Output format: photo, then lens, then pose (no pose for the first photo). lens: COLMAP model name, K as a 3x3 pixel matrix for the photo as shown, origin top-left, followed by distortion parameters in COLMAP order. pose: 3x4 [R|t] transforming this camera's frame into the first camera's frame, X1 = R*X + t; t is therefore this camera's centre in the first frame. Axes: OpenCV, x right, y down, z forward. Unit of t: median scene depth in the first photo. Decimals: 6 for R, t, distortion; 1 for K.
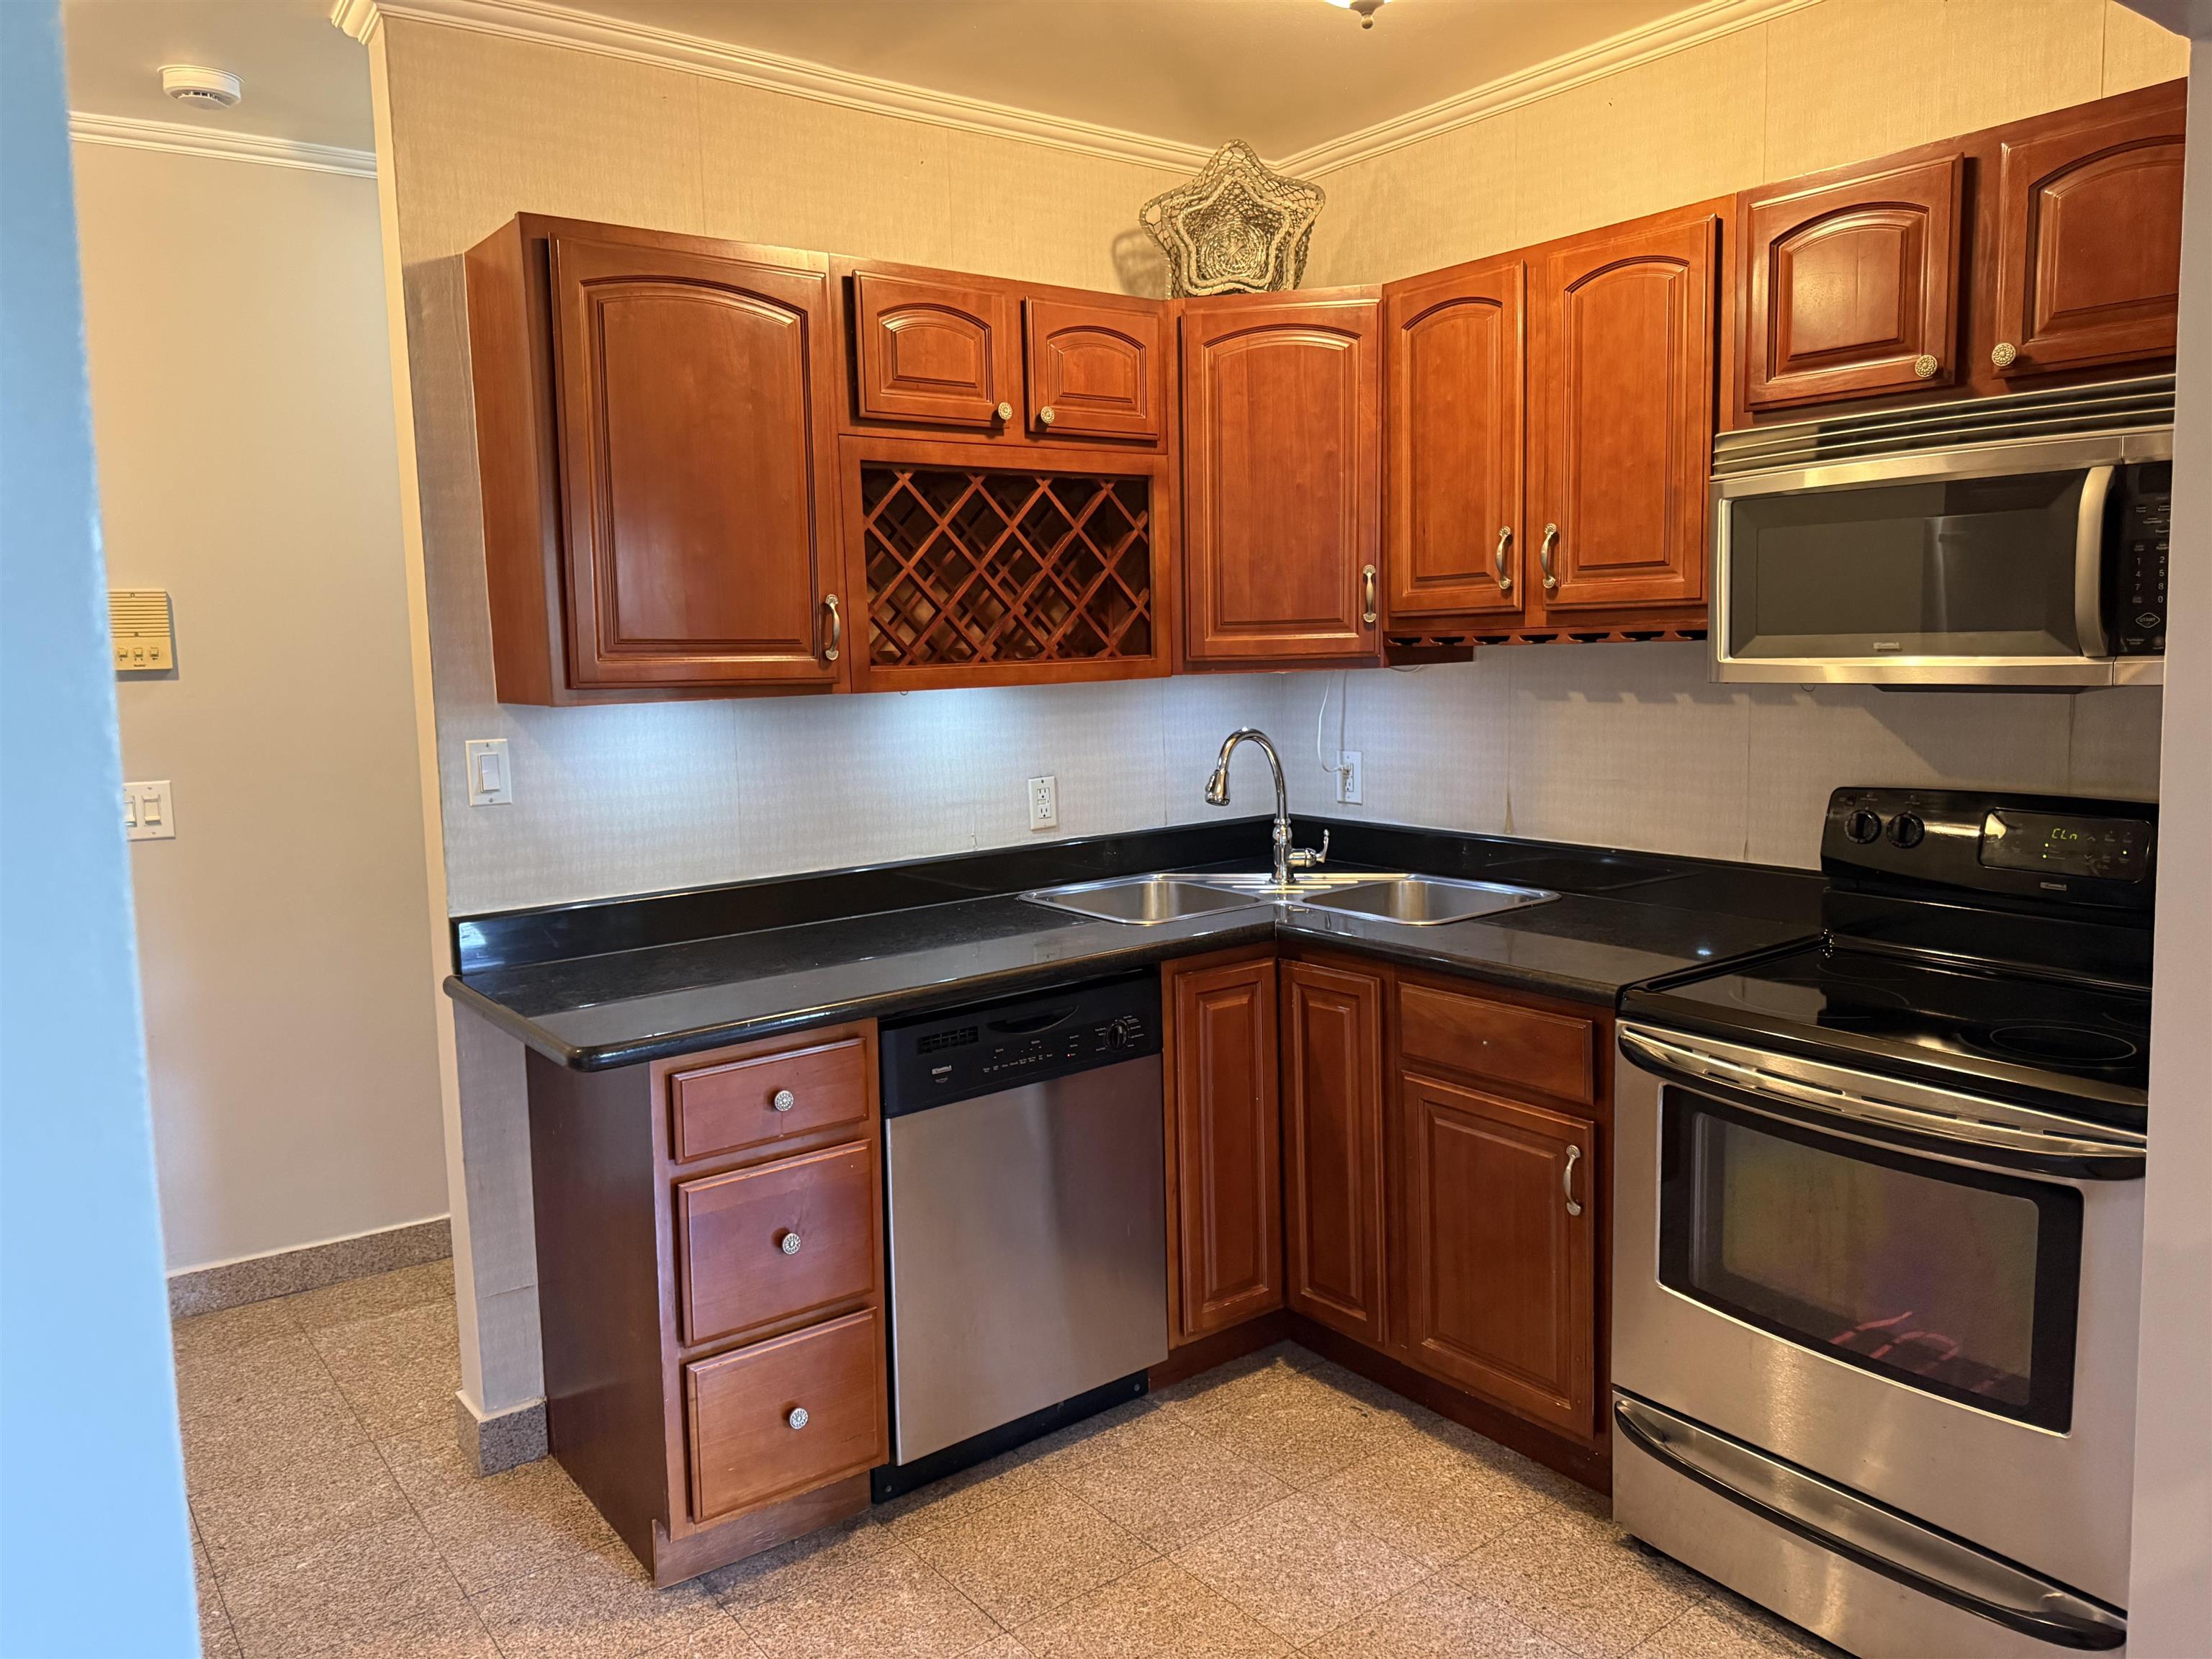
lens RADIAL K [[1585.6, 0, 1092.5], [0, 1585.6, 801.7], [0, 0, 1]] dist [0.101882, -0.121104]
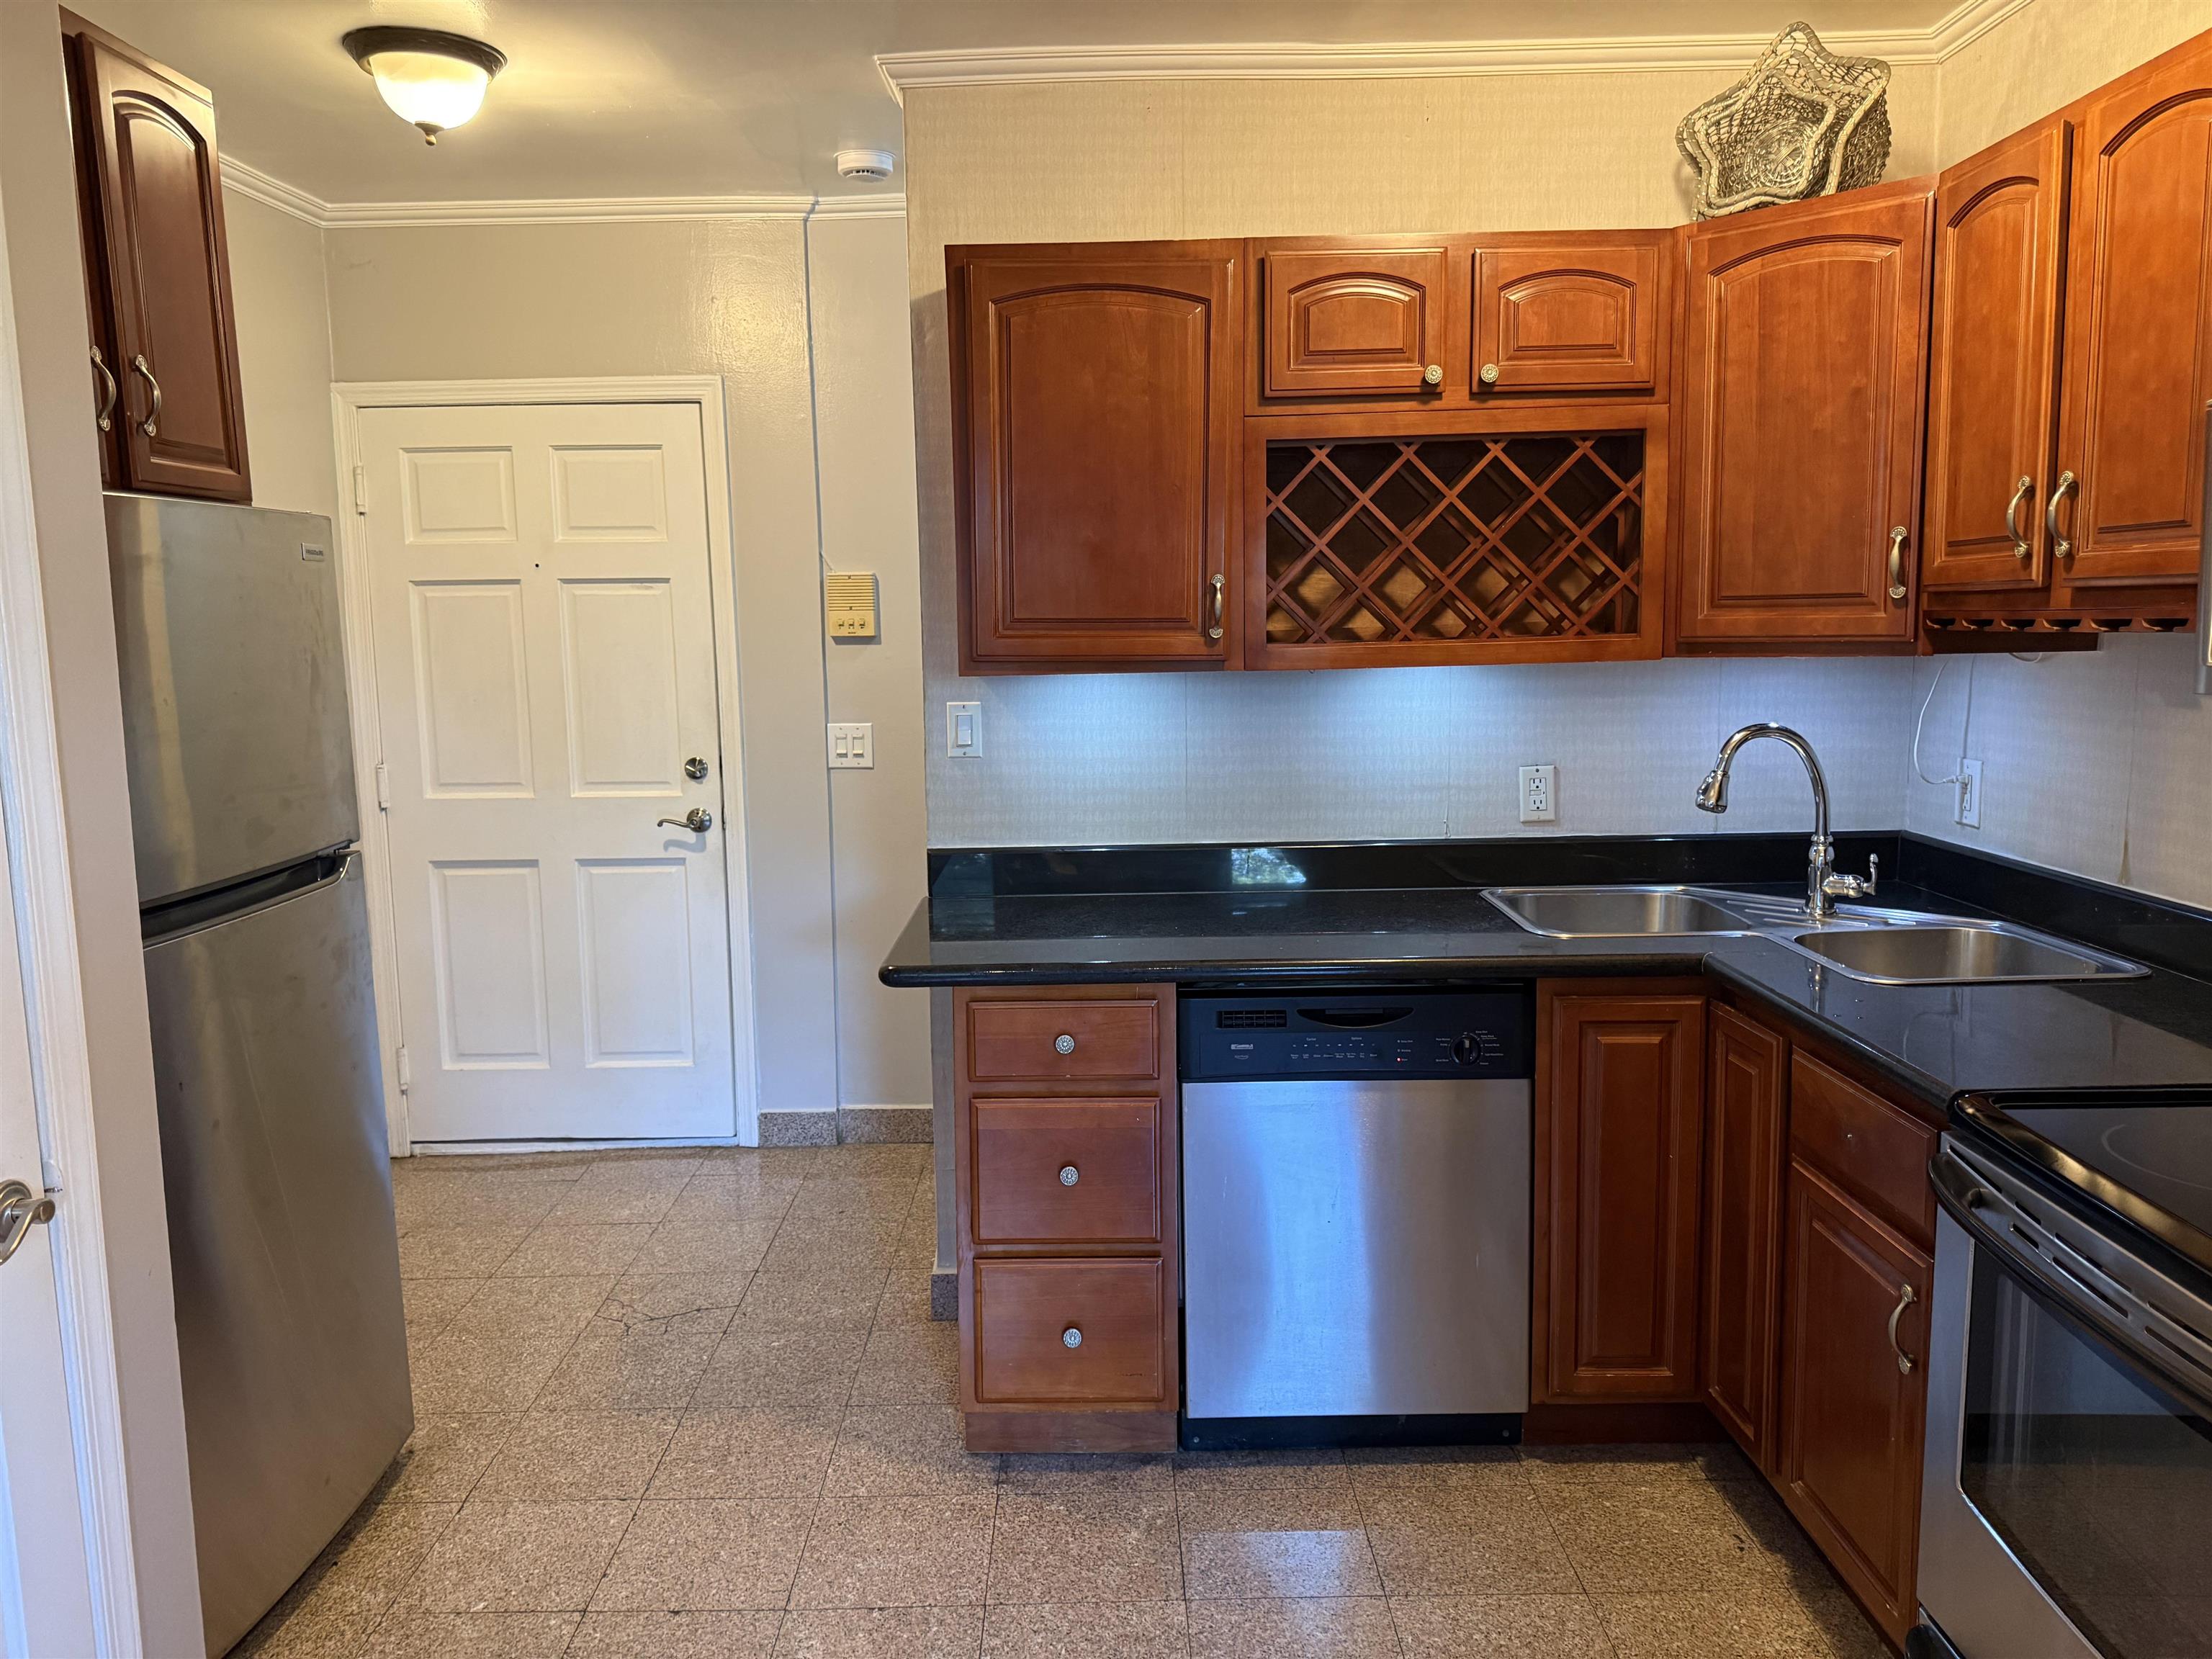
lens RADIAL K [[1585.6, 0, 1092.5], [0, 1585.6, 801.7], [0, 0, 1]] dist [0.101882, -0.121104]
pose [[0.800363, 0.079950, -0.594160, 0.359109], [-0.066244, 0.996793, 0.044894, -0.021855], [0.595844, 0.003428, 0.803093, 0.115066]]
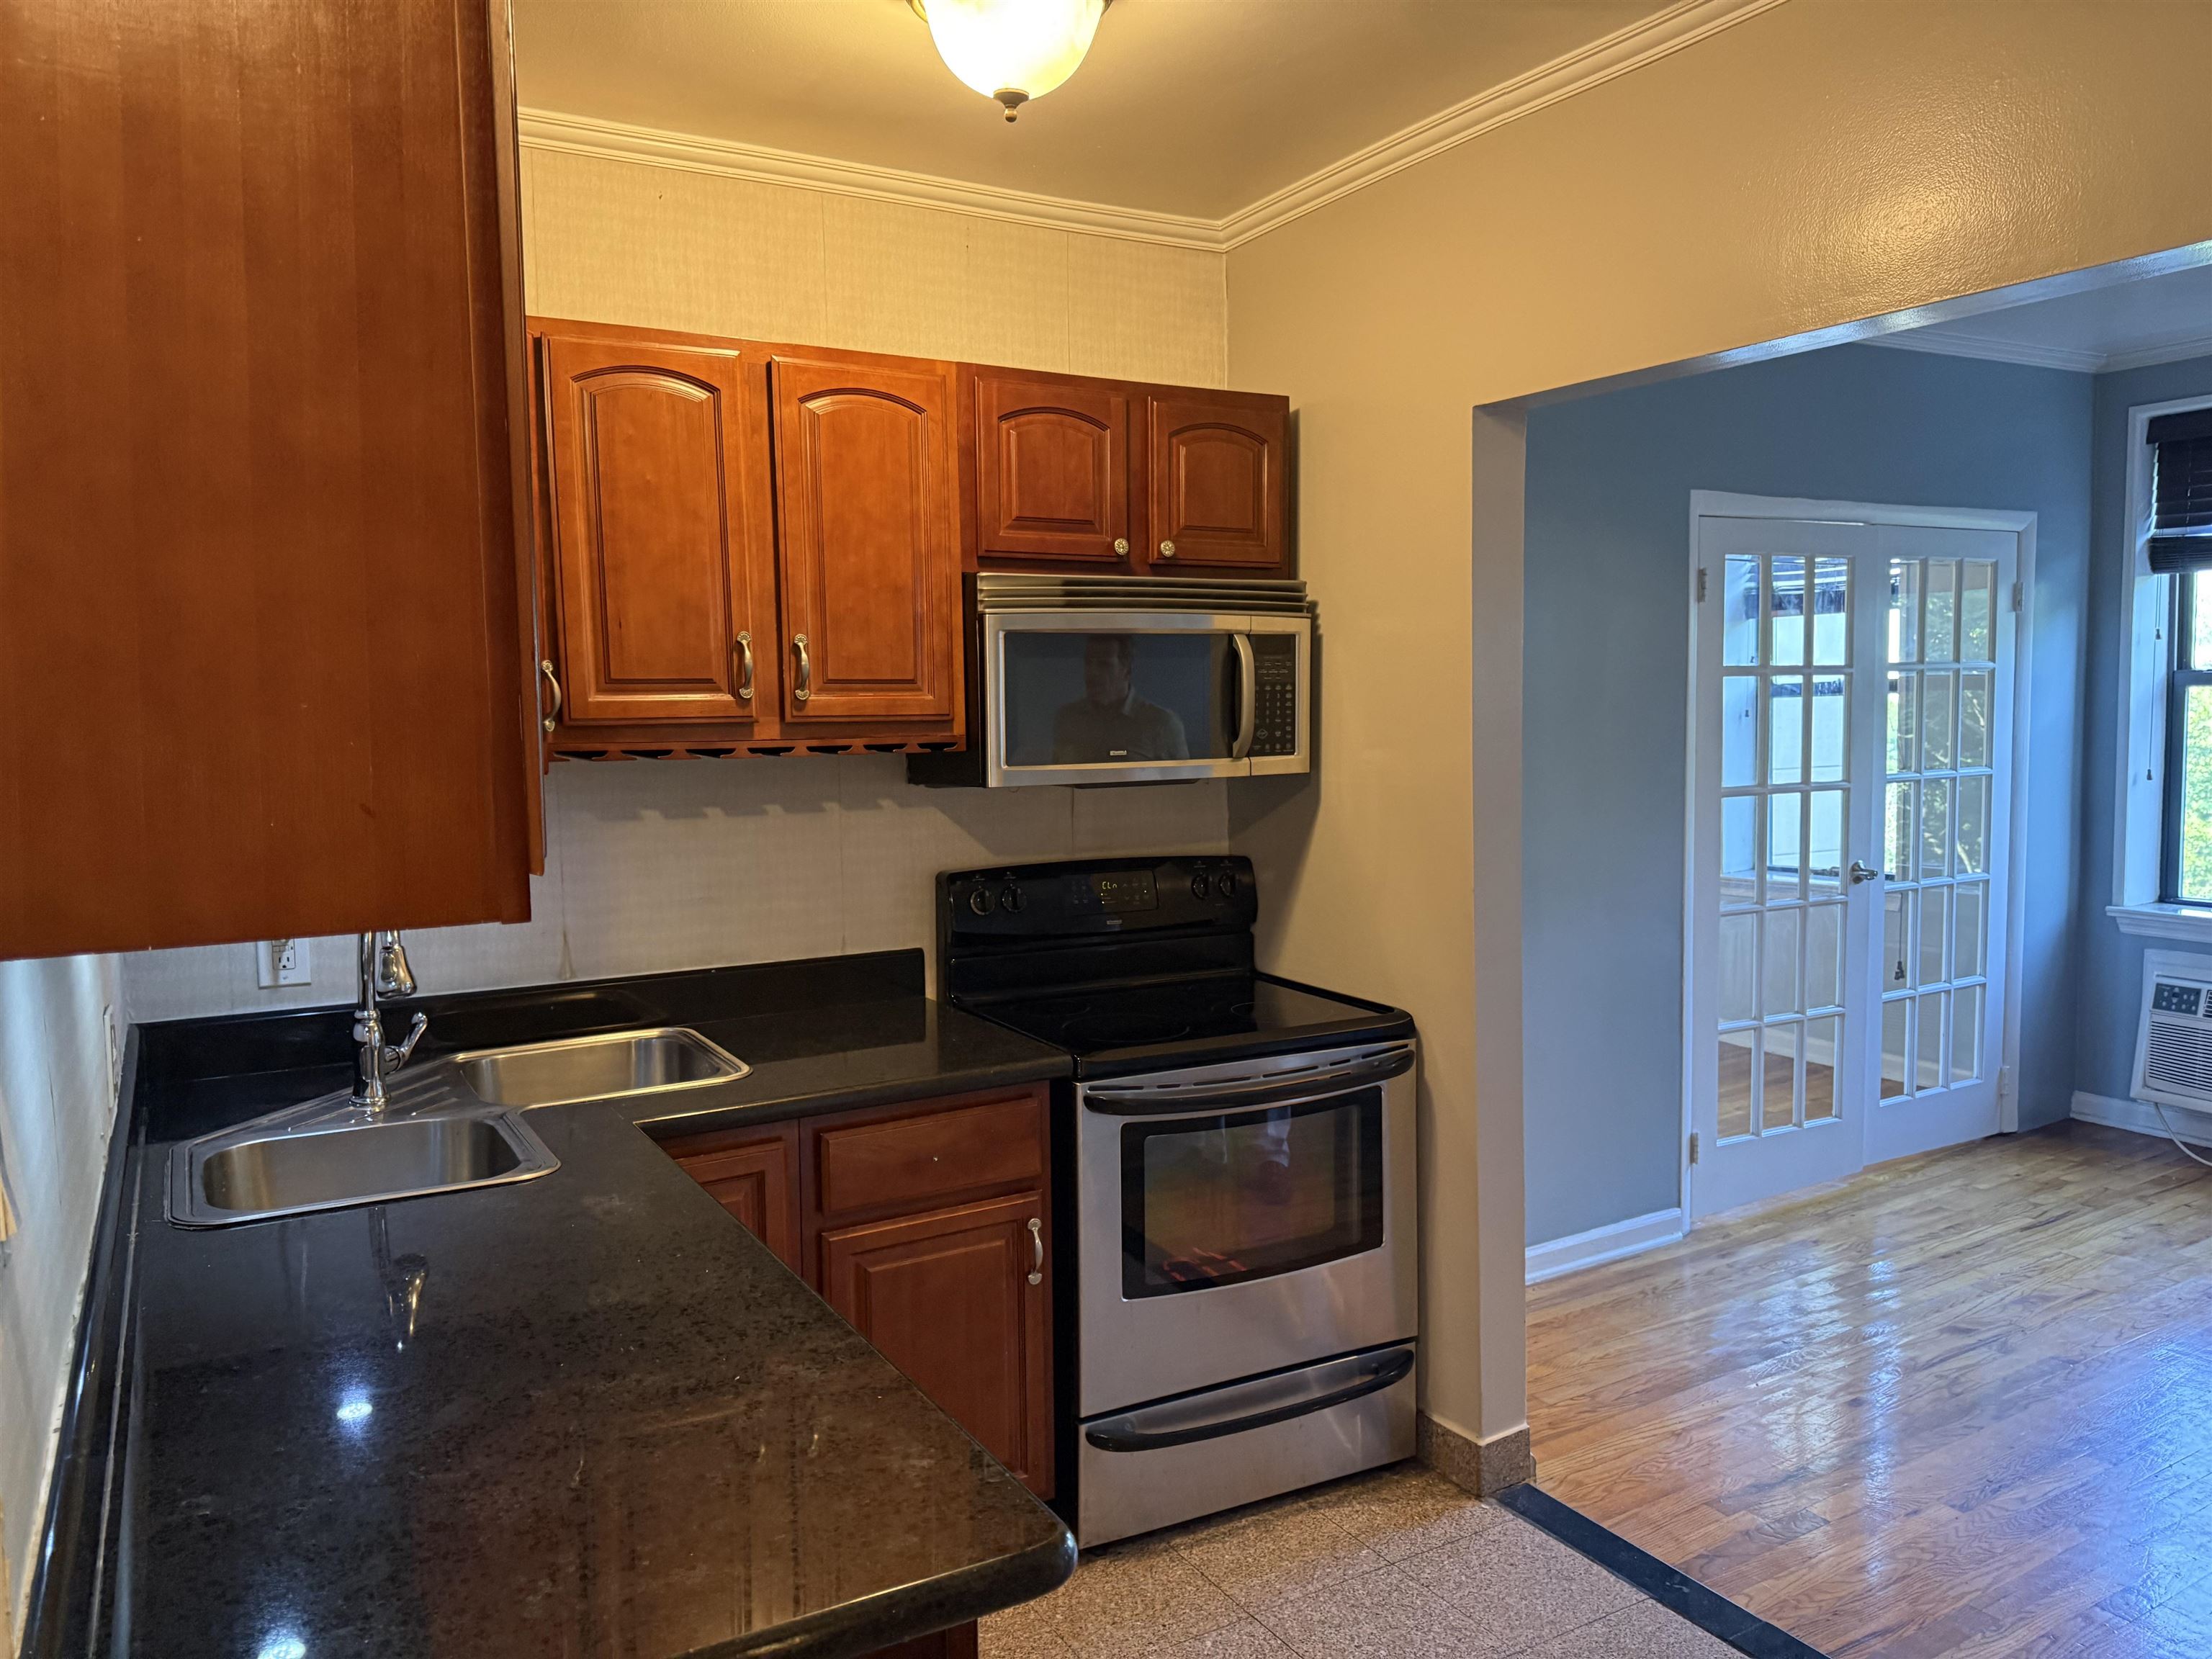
lens RADIAL K [[1569.6, 0, 1106.0], [0, 1569.6, 829.5], [0, 0, 1]] dist [0.101075, 0.000279]
pose [[0.125766, -0.052215, 0.990685, -0.609575], [0.112029, 0.992974, 0.038113, -0.066559], [-0.985714, 0.106192, 0.130732, 0.659038]]
